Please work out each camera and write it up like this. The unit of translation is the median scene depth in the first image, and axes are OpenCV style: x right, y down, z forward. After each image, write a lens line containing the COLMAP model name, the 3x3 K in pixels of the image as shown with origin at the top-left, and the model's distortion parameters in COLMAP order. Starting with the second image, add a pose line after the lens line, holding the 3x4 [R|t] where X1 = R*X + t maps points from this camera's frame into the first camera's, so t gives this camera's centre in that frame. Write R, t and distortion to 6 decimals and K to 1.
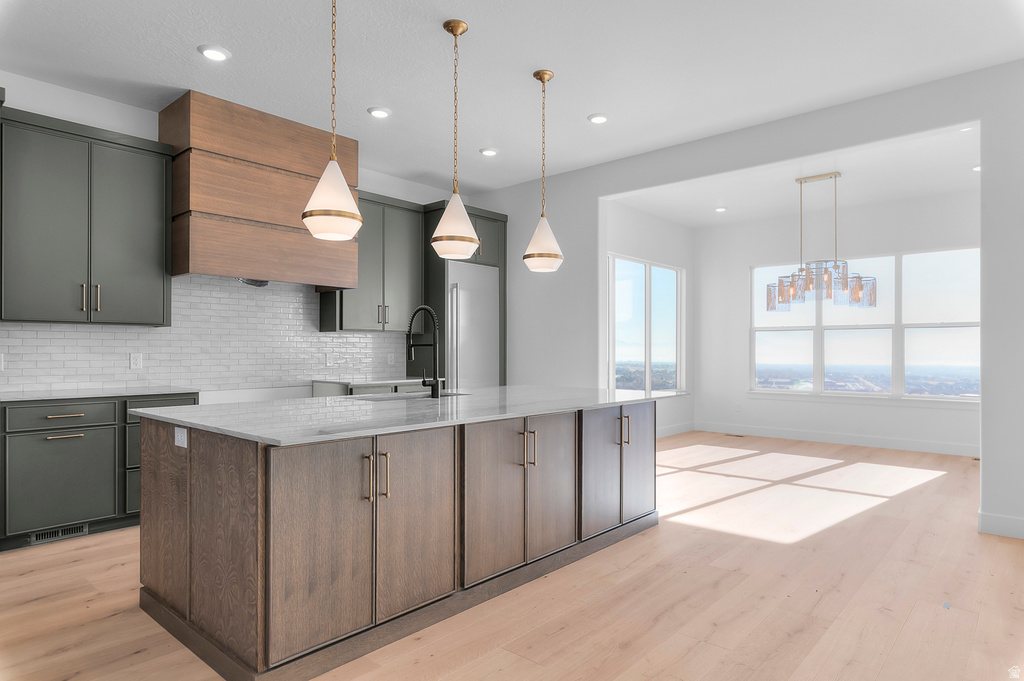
lens RADIAL K [[604.4, 0, 513.2], [0, 604.4, 352.9], [0, 0, 1]] dist [0.001373, 0.000598]
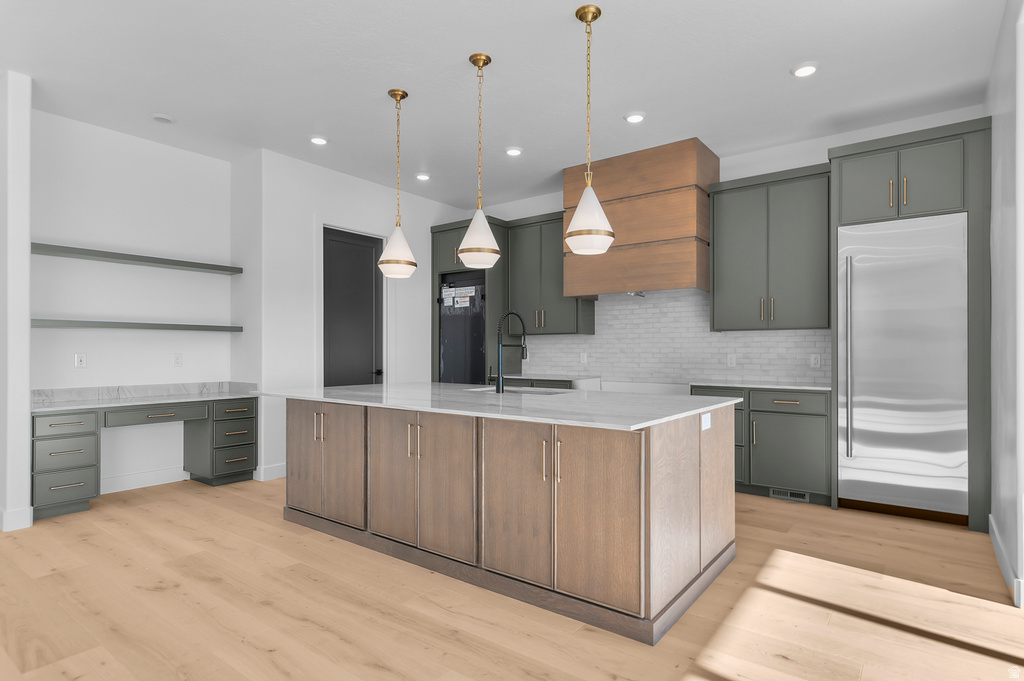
lens RADIAL K [[536.8, 0, 539.5], [0, 536.8, 349.9], [0, 0, 1]] dist [-0.012631, 0.000023]
pose [[0.101920, -0.003639, -0.994786, 0.700796], [-0.004720, 0.999980, -0.004142, -0.000244], [0.994781, 0.005118, 0.101901, 0.787267]]
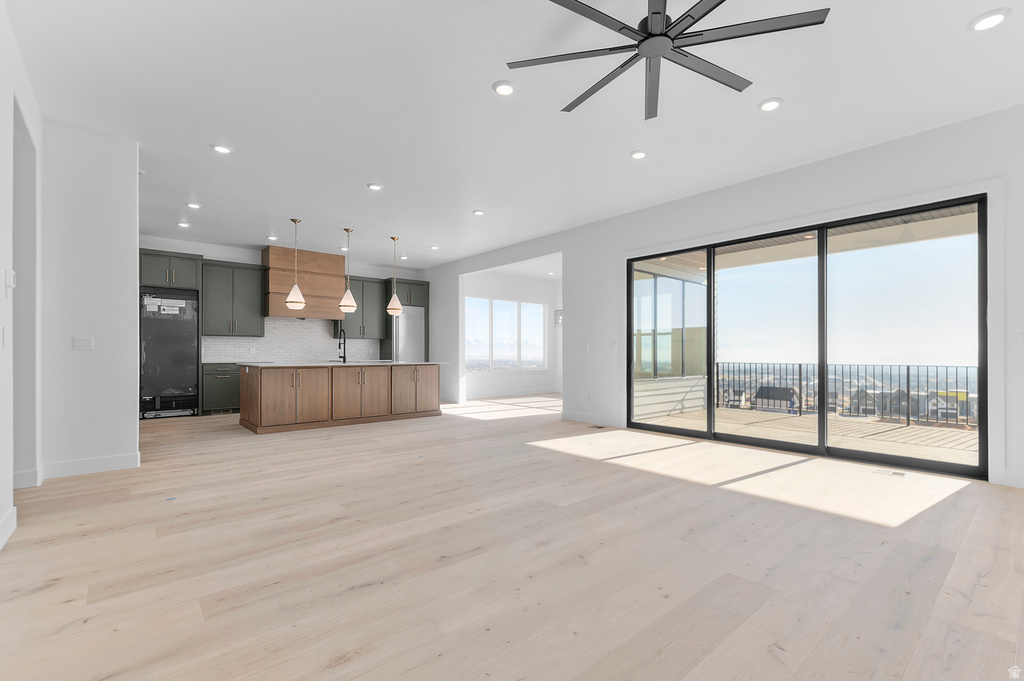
lens RADIAL K [[456.8, 0, 511.4], [0, 456.8, 357.8], [0, 0, 1]] dist [0.000334, -0.000482]
pose [[0.991339, 0.001688, -0.131317, 0.729737], [-0.000843, 0.999979, 0.006492, 0.031637], [0.131325, -0.006325, 0.991319, -0.782284]]
